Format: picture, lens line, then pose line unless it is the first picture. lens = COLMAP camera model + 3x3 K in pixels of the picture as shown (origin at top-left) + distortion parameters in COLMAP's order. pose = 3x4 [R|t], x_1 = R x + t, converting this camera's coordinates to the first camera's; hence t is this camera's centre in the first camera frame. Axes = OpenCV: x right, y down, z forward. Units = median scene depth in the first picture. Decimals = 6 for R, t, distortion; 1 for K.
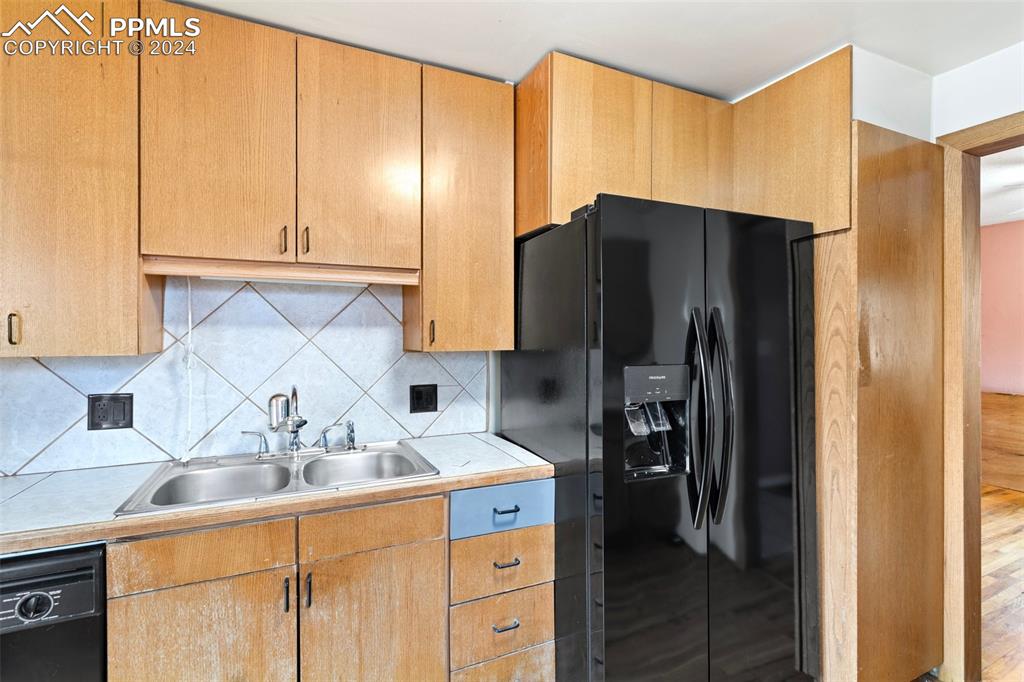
lens RADIAL K [[484.1, 0, 512.5], [0, 484.1, 336.3], [0, 0, 1]] dist [0.001517, 0.001182]
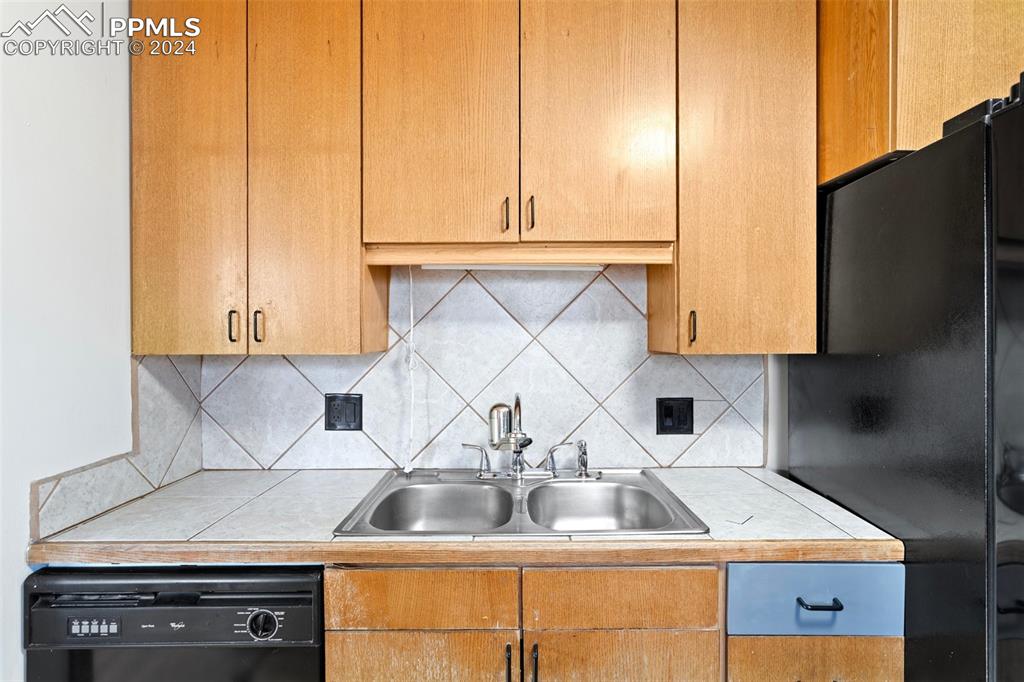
lens RADIAL K [[578.0, 0, 513.2], [0, 578.0, 337.5], [0, 0, 1]] dist [-0.000896, -0.000091]
pose [[0.907831, 0.001582, -0.419334, -0.052736], [0.001105, 0.999980, 0.006165, 0.000981], [0.419335, -0.006060, 0.907811, 0.121773]]
